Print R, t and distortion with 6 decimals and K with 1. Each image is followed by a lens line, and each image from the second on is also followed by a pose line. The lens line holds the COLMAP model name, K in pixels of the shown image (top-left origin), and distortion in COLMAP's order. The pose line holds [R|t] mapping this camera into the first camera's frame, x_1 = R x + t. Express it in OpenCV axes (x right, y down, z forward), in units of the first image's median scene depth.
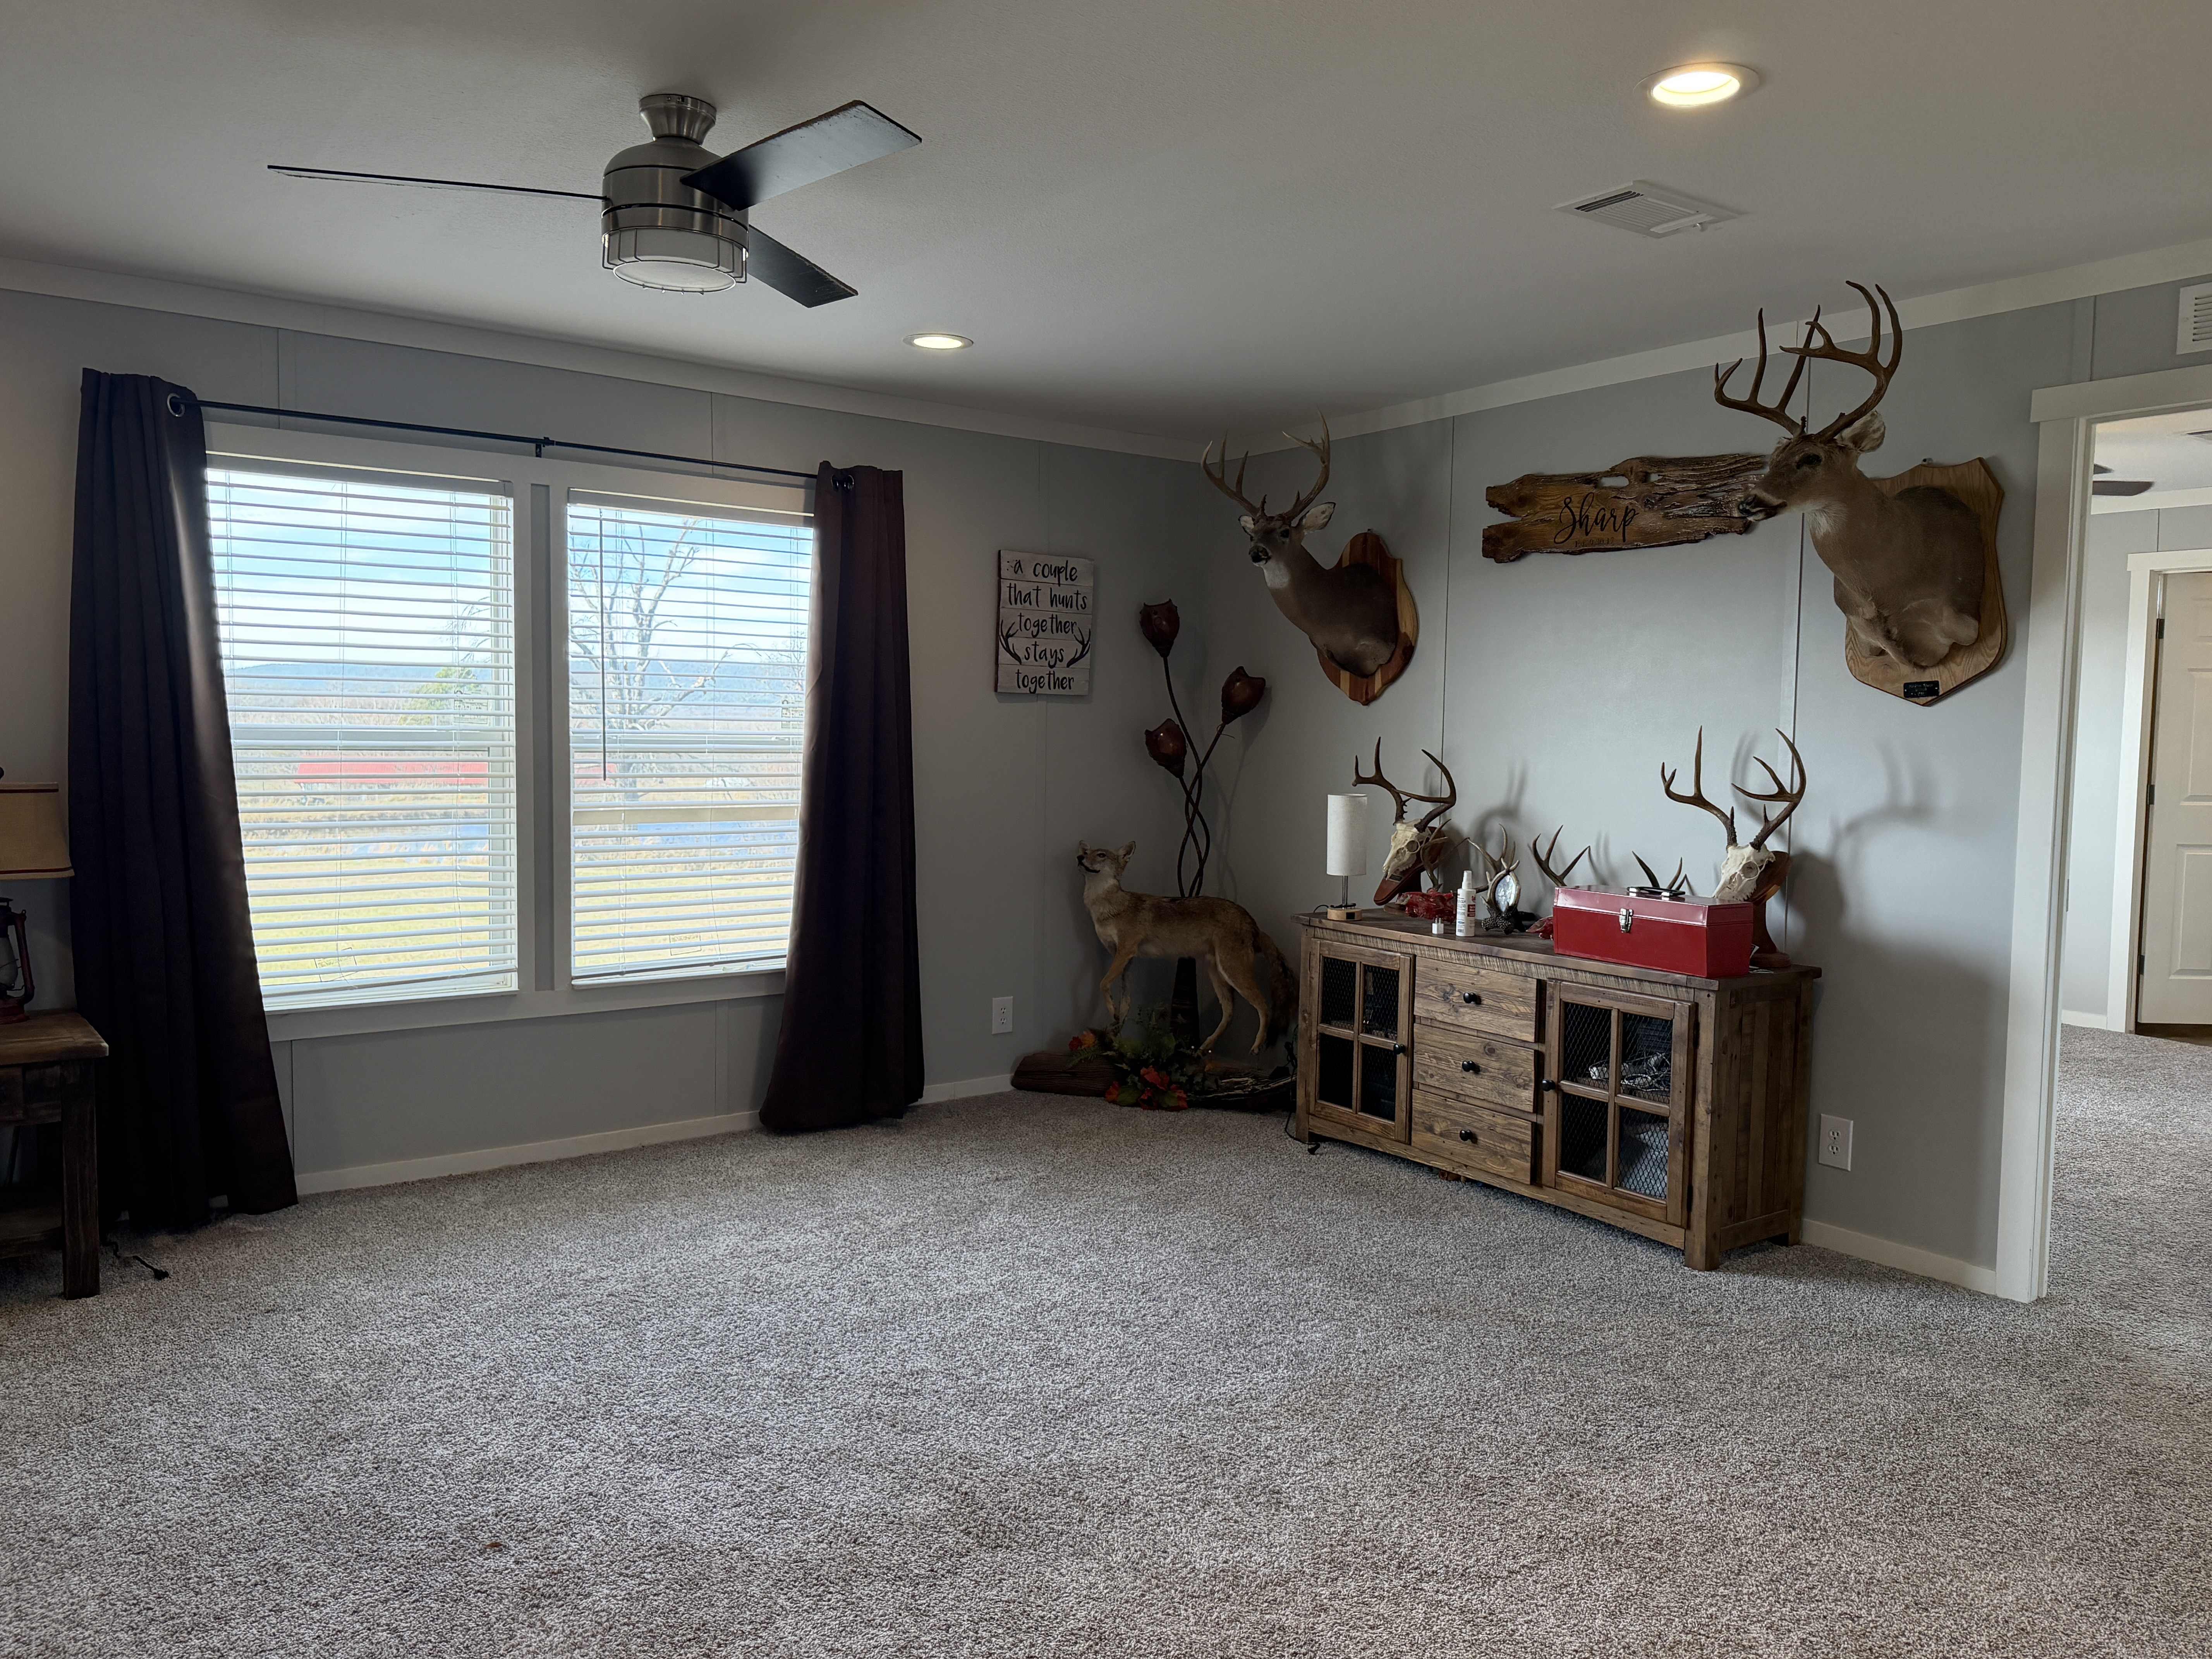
lens RADIAL K [[1619.2, 0, 1106.0], [0, 1619.2, 829.5], [0, 0, 1]] dist [0.000214, 0.000841]
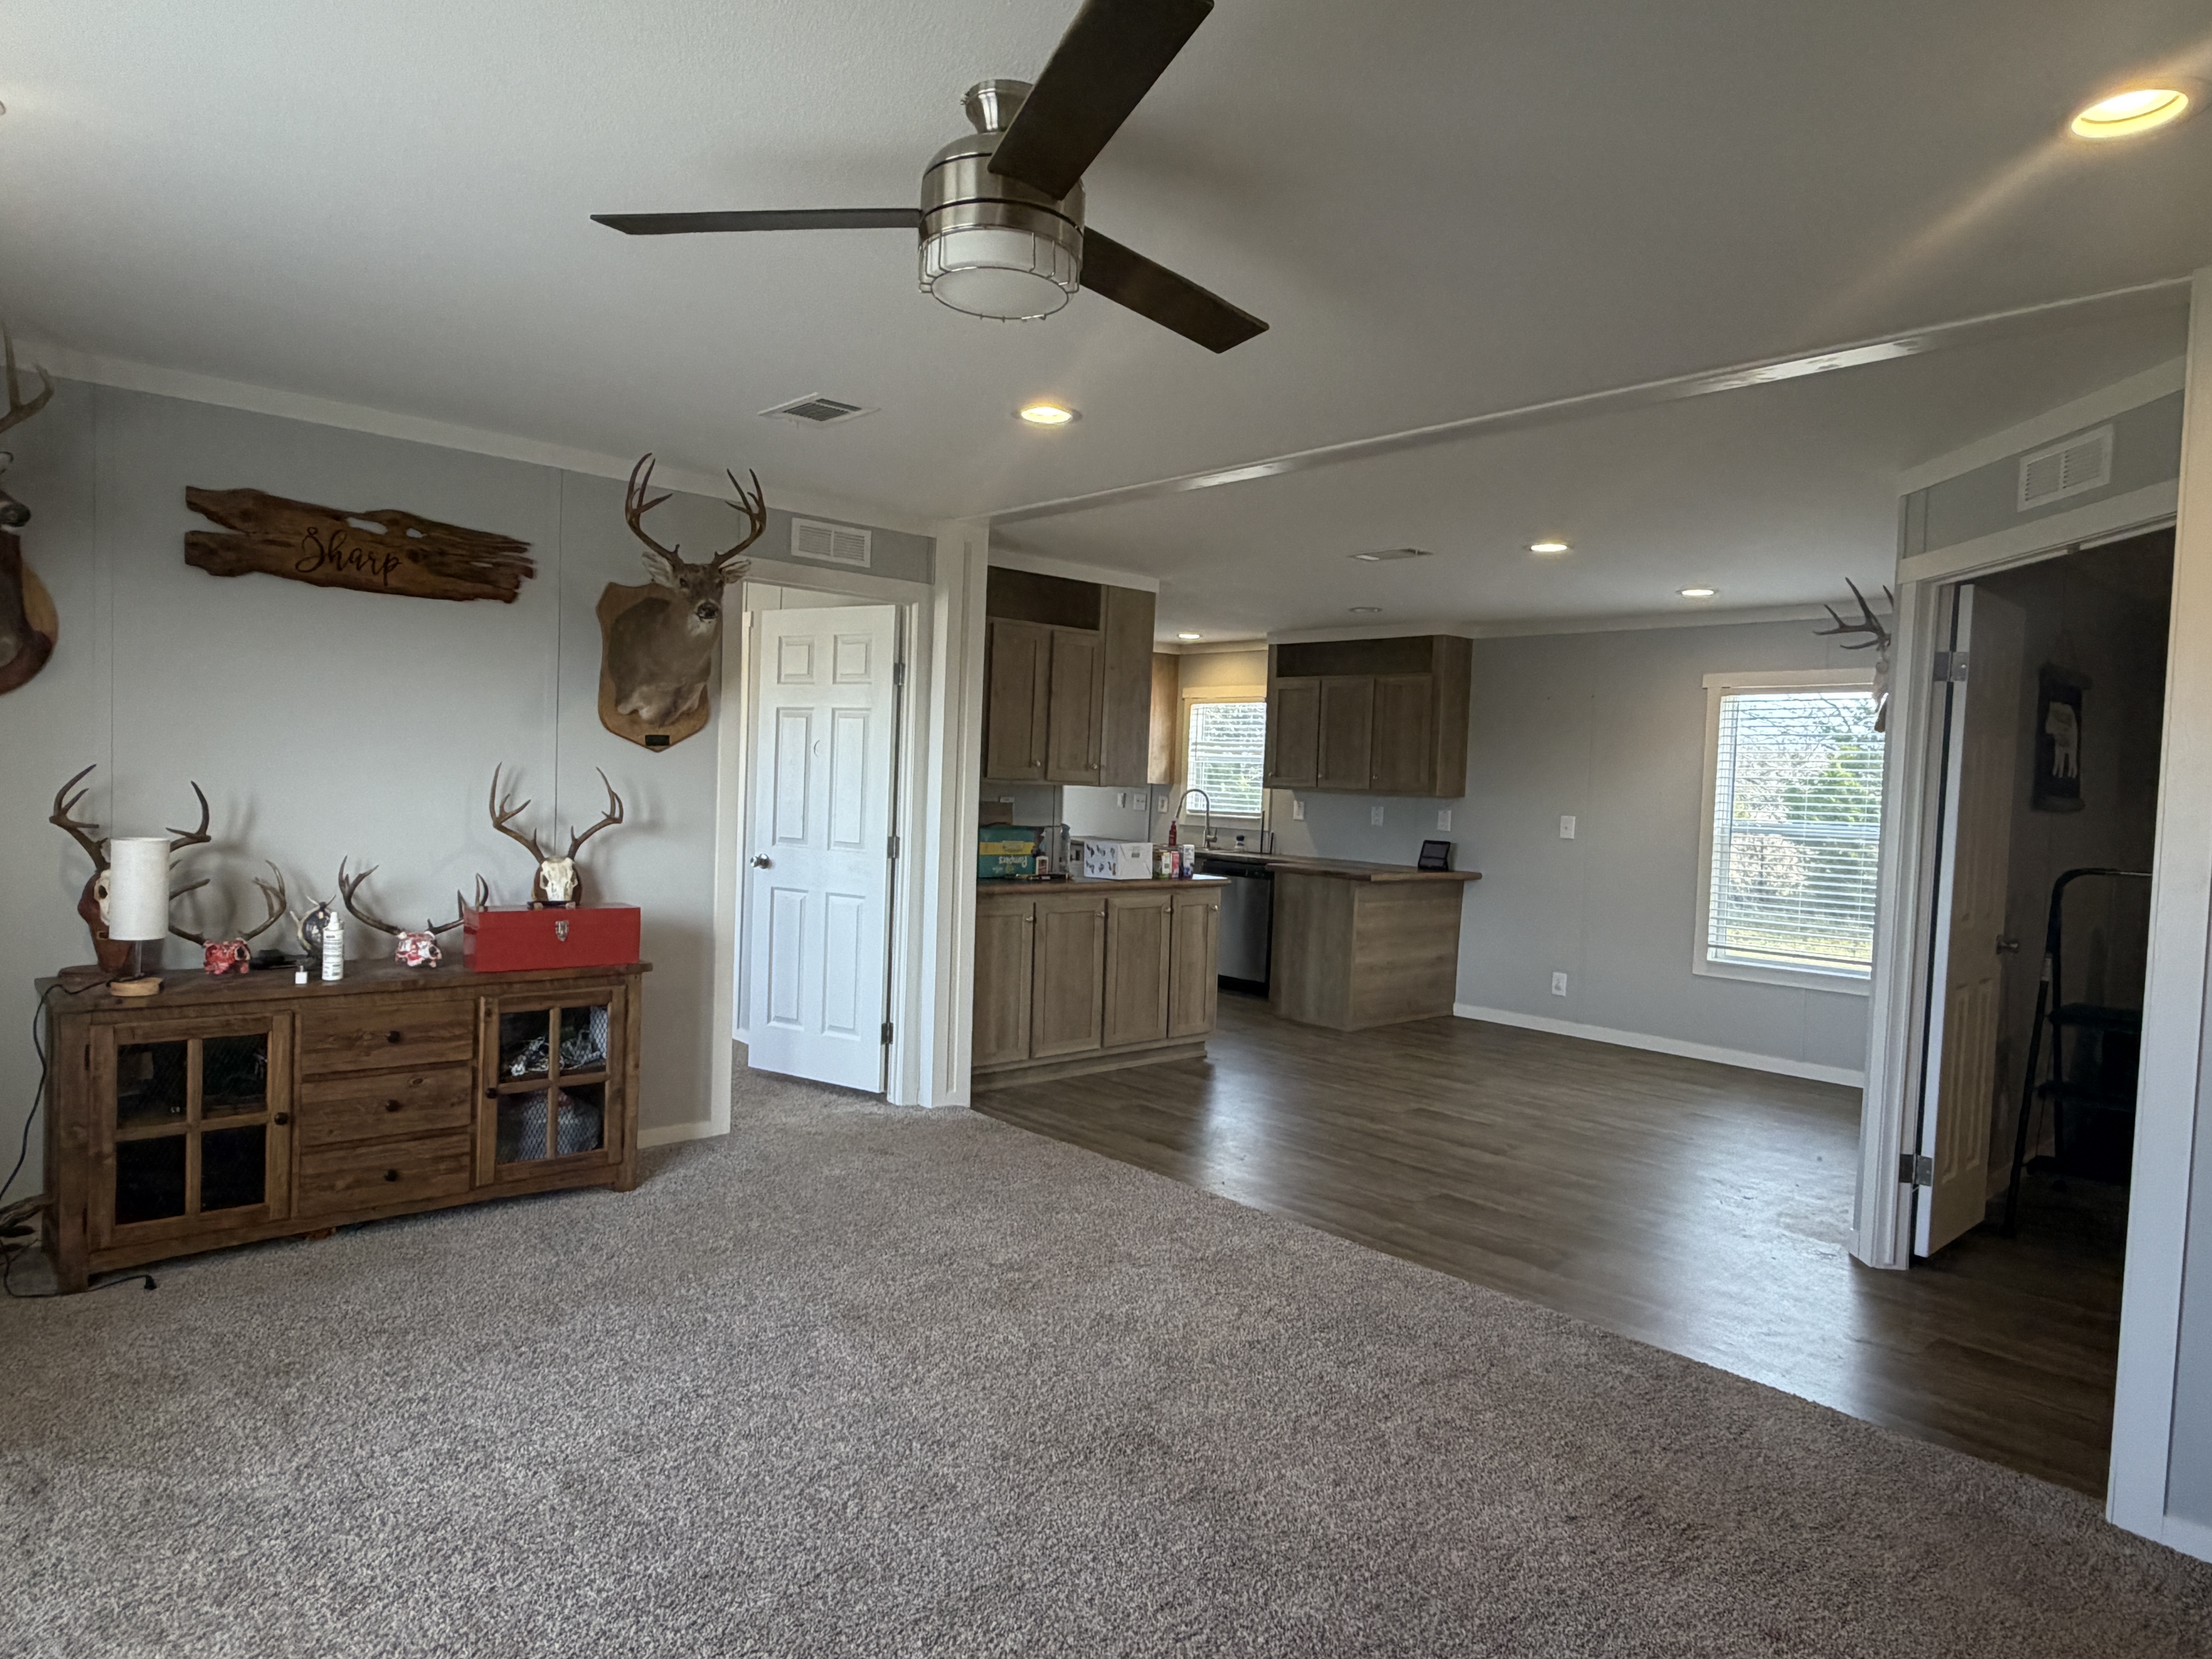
lens RADIAL K [[1324.0, 0, 1106.0], [0, 1324.0, 829.5], [0, 0, 1]] dist [-0.000119, 0.001217]
pose [[-0.114589, -0.057602, 0.991742, -0.928345], [0.024216, 0.997859, 0.060755, -0.091673], [-0.993118, 0.030978, -0.112949, 0.975020]]
